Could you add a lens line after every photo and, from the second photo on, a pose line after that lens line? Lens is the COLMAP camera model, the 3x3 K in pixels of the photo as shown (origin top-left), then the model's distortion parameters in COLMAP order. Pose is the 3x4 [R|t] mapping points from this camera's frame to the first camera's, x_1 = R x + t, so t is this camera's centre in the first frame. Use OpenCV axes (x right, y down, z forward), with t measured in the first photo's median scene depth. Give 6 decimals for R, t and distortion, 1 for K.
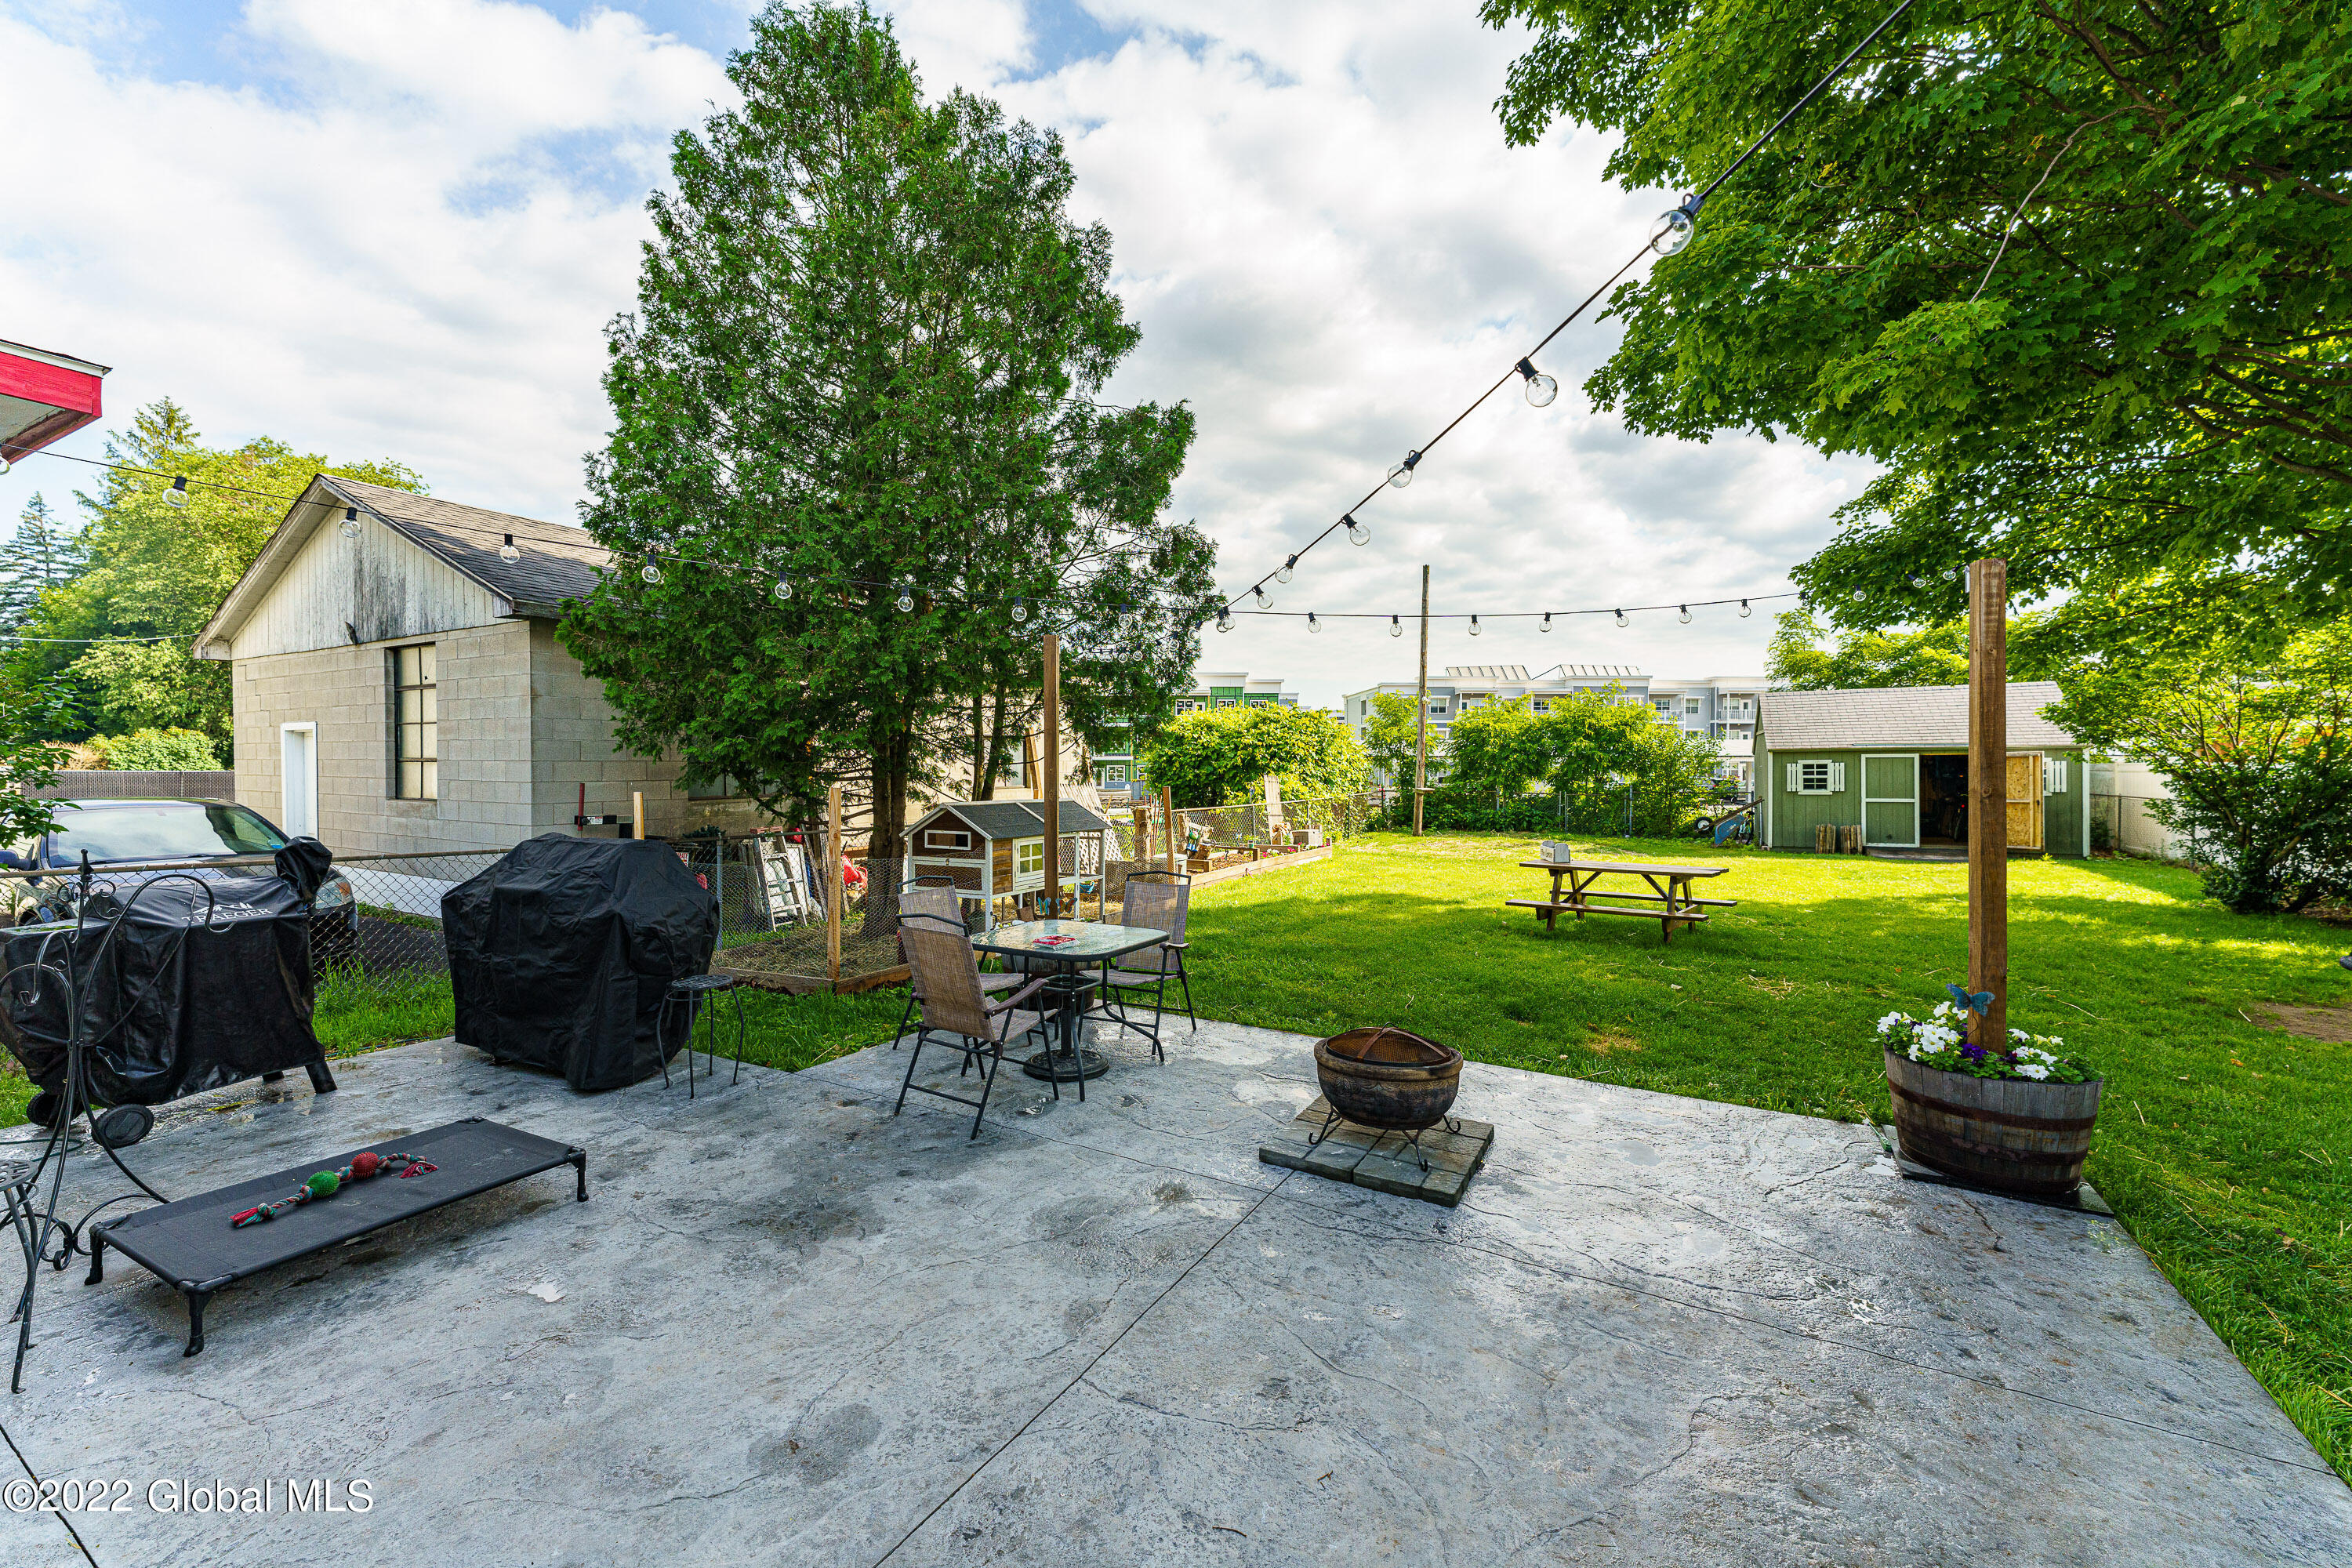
lens RADIAL K [[936.5, 0, 1174.1], [0, 936.5, 777.7], [0, 0, 1]] dist [0.002881, 0.000237]
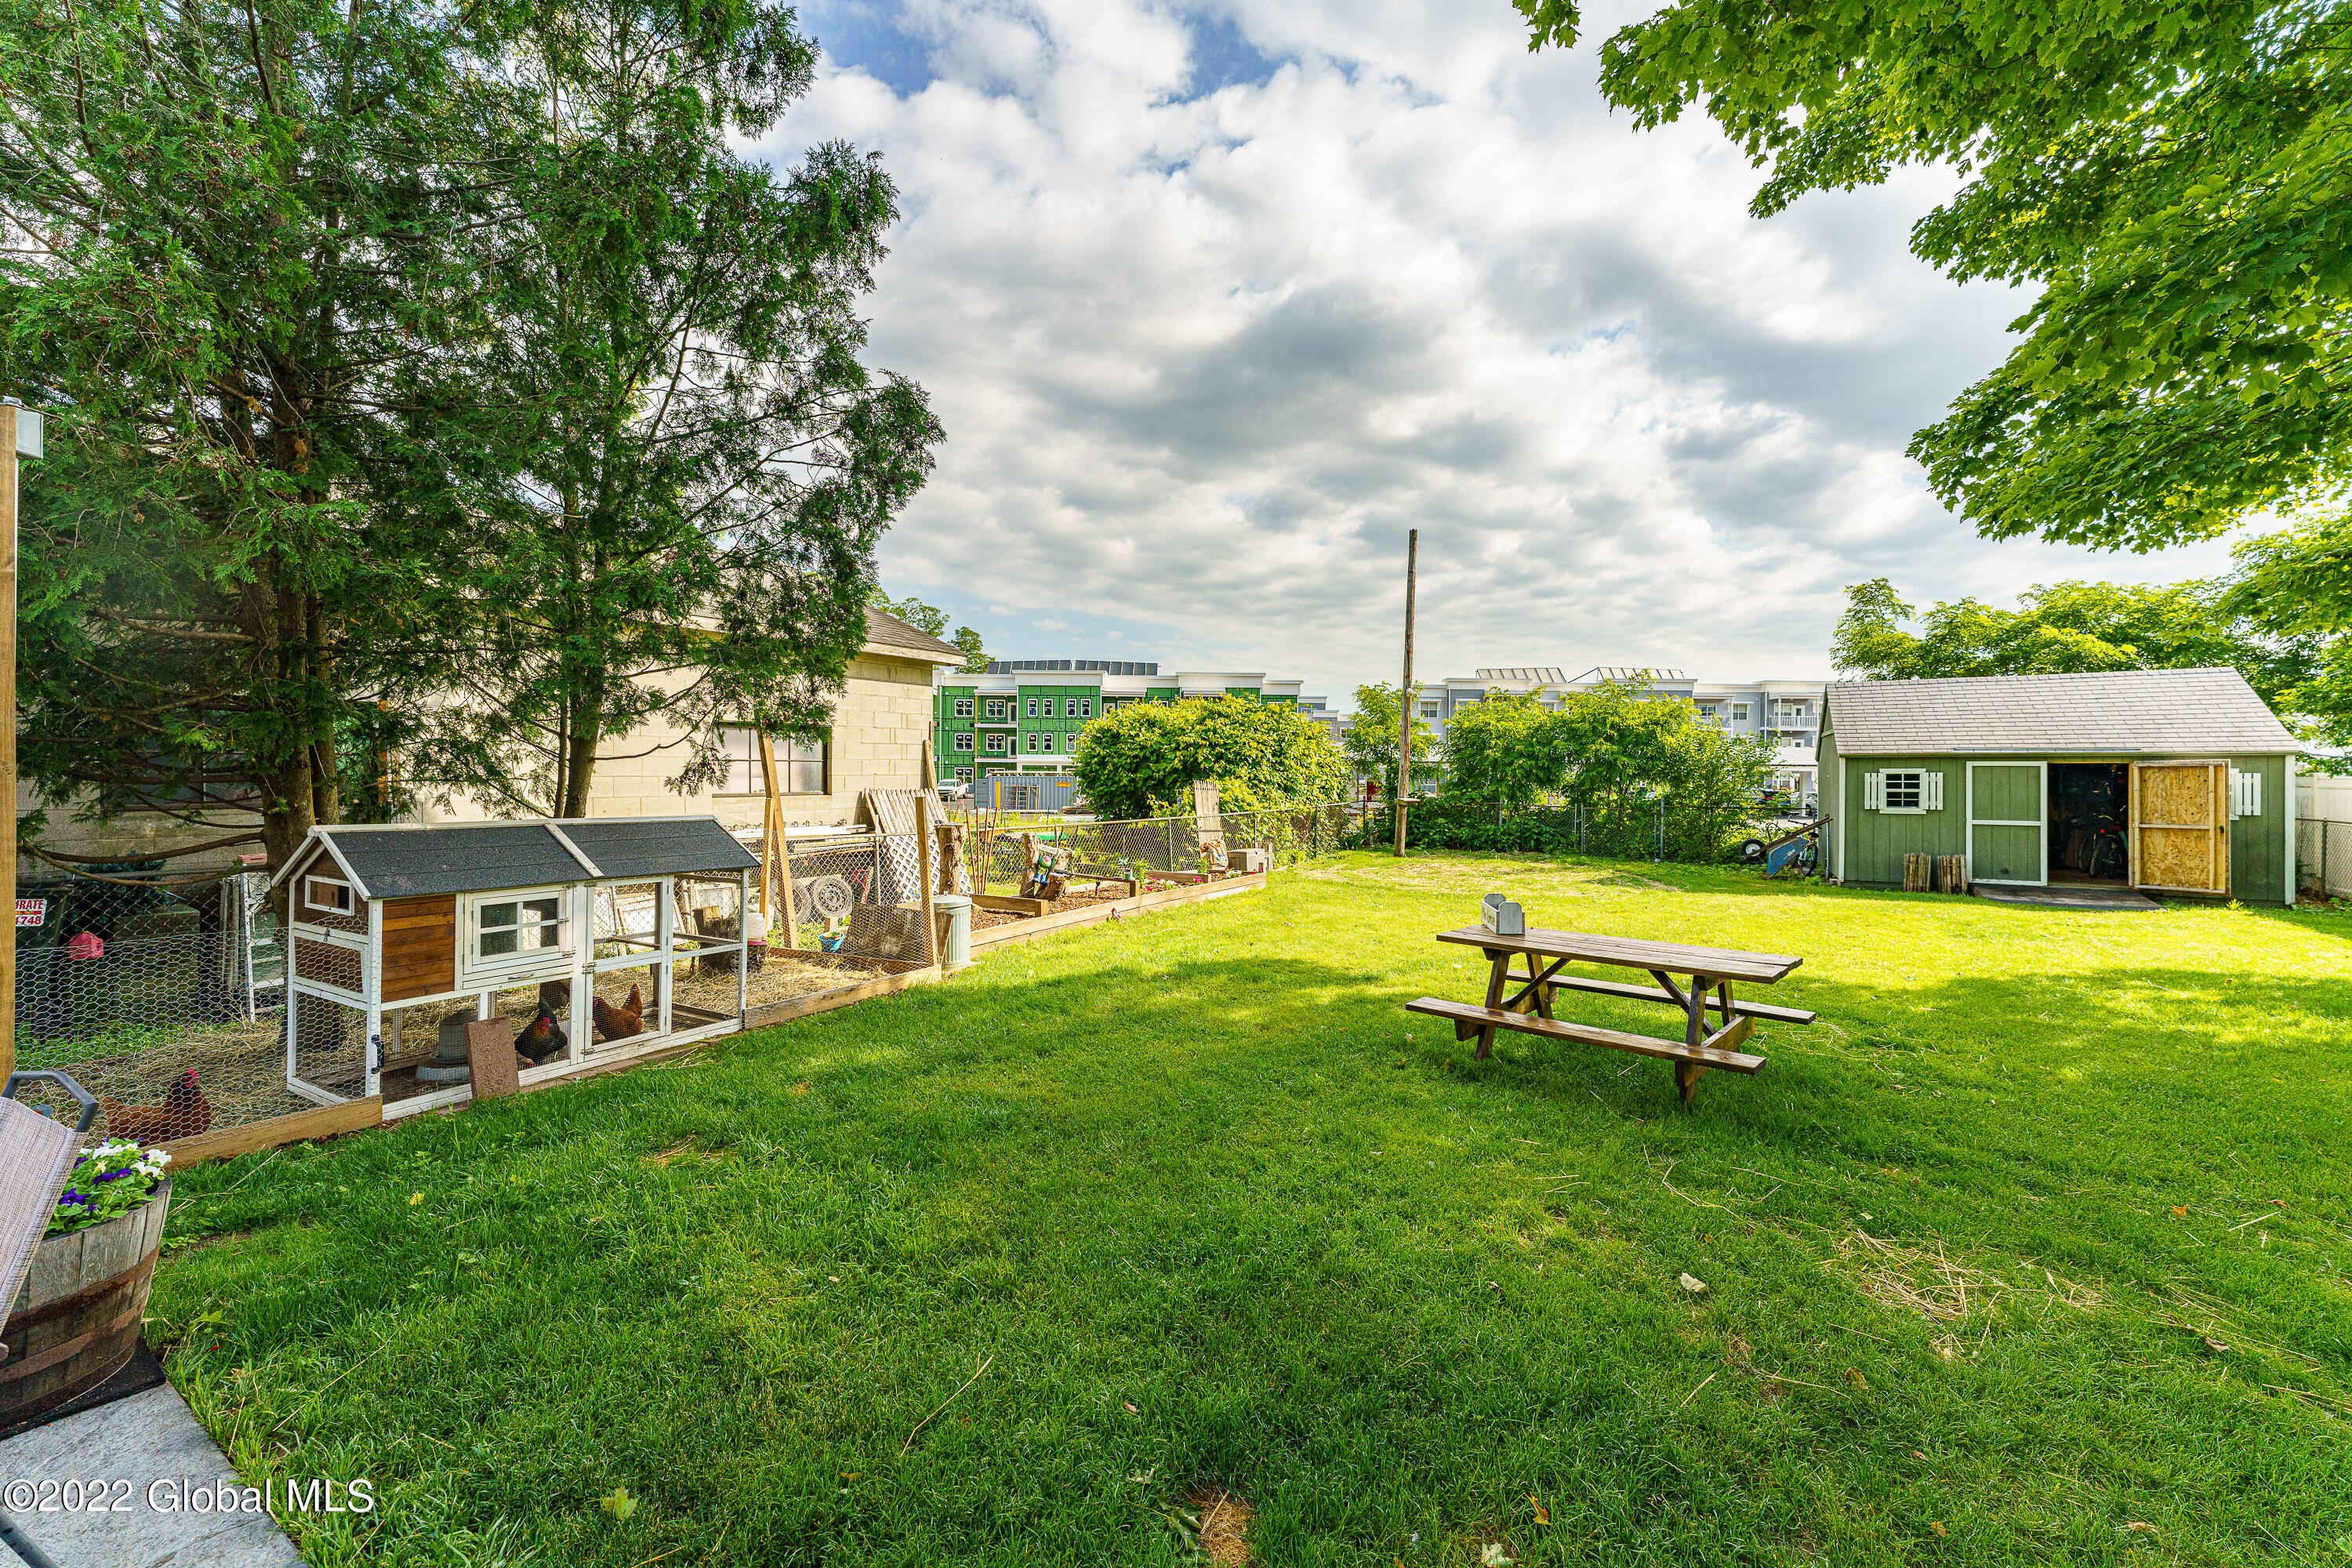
lens RADIAL K [[936.5, 0, 1174.1], [0, 936.5, 777.7], [0, 0, 1]] dist [0.002881, 0.000237]
pose [[0.999223, 0.010226, -0.038051, 0.097044], [-0.010403, 0.999936, -0.004463, -0.001544], [0.038002, 0.004855, 0.999266, 0.173959]]
